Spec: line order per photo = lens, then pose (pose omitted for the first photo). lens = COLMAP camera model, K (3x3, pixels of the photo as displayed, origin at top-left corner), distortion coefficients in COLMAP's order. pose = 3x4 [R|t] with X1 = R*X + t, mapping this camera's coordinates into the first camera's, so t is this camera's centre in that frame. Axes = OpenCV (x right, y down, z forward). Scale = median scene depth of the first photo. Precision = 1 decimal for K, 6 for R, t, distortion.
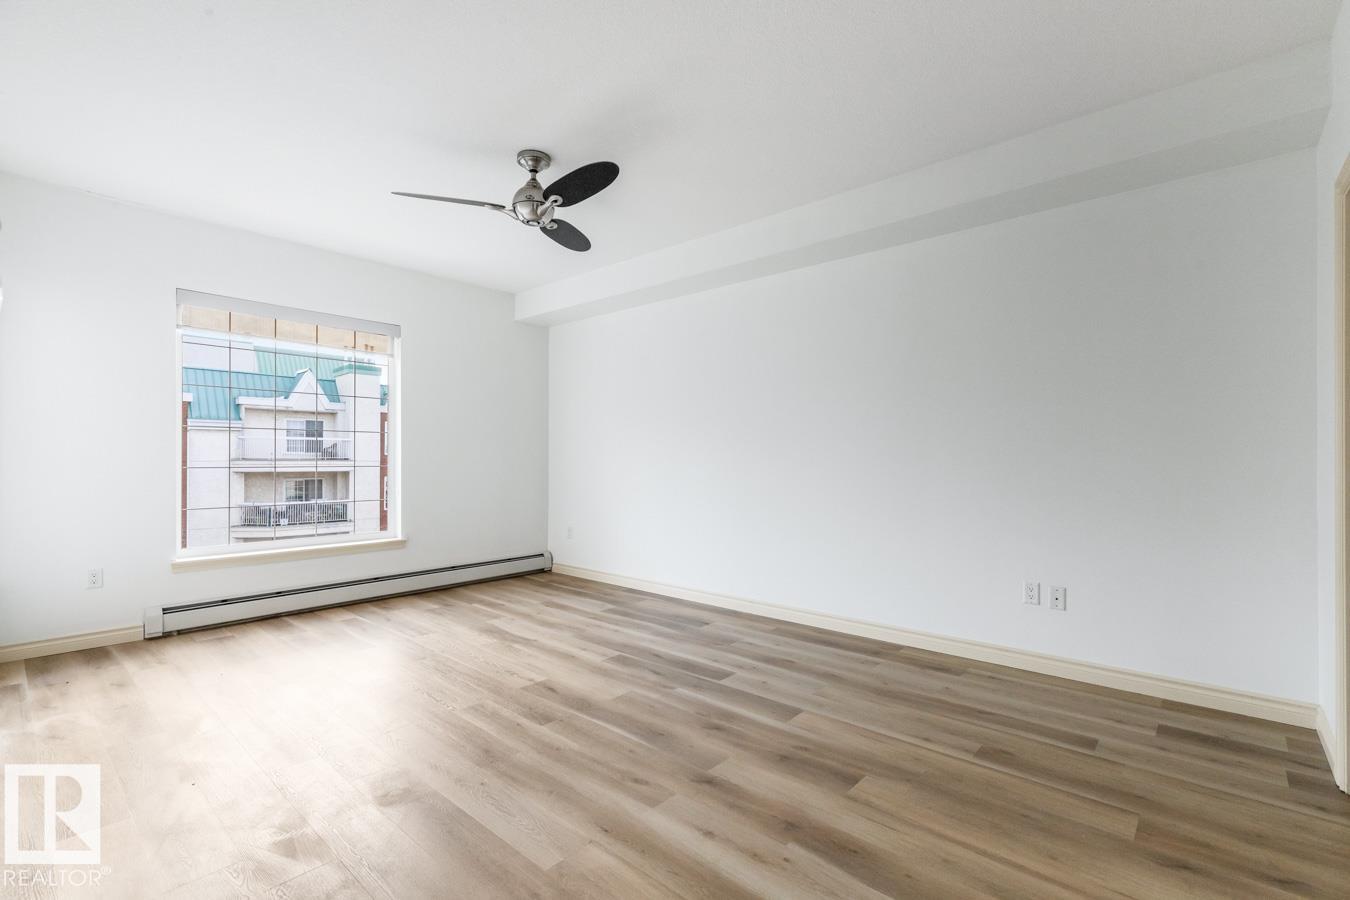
lens RADIAL K [[613.8, 0, 672.1], [0, 613.8, 455.3], [0, 0, 1]] dist [0.010068, -0.003332]
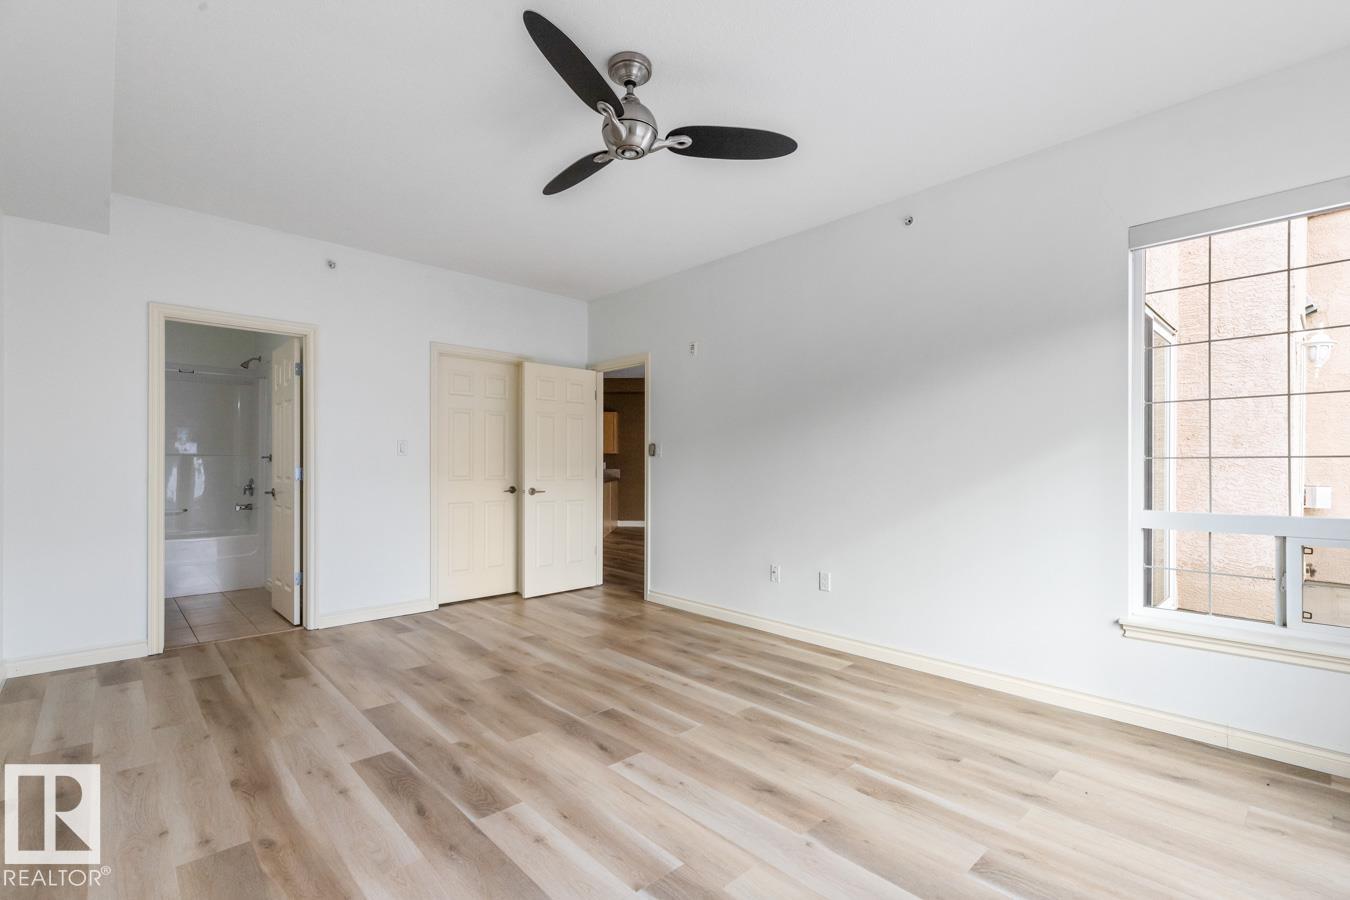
lens RADIAL K [[613.8, 0, 683.3], [0, 613.8, 456.9], [0, 0, 1]] dist [0.010068, -0.003332]
pose [[-0.997203, -0.003867, 0.074638, -0.411449], [-0.004807, 0.999911, -0.012416, -0.001174], [-0.074584, -0.012740, -0.997133, 2.058497]]
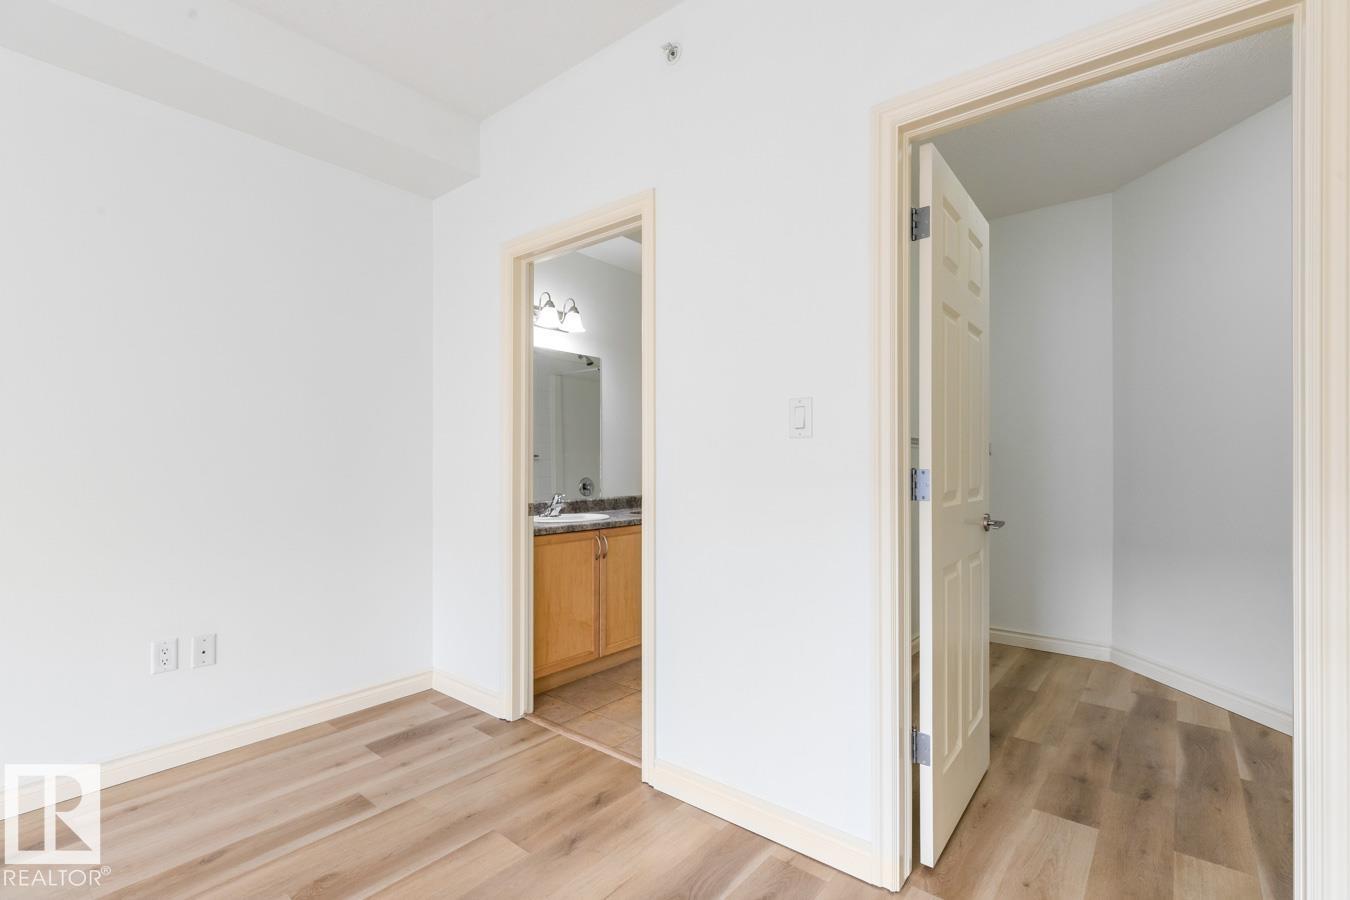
lens RADIAL K [[613.8, 0, 665.8], [0, 613.8, 460.2], [0, 0, 1]] dist [0.010068, -0.003332]
pose [[-0.041771, 0.005680, 0.999111, -0.159043], [-0.004872, 0.999971, -0.005888, 0.006614], [-0.999115, -0.005114, -0.041742, 0.567175]]
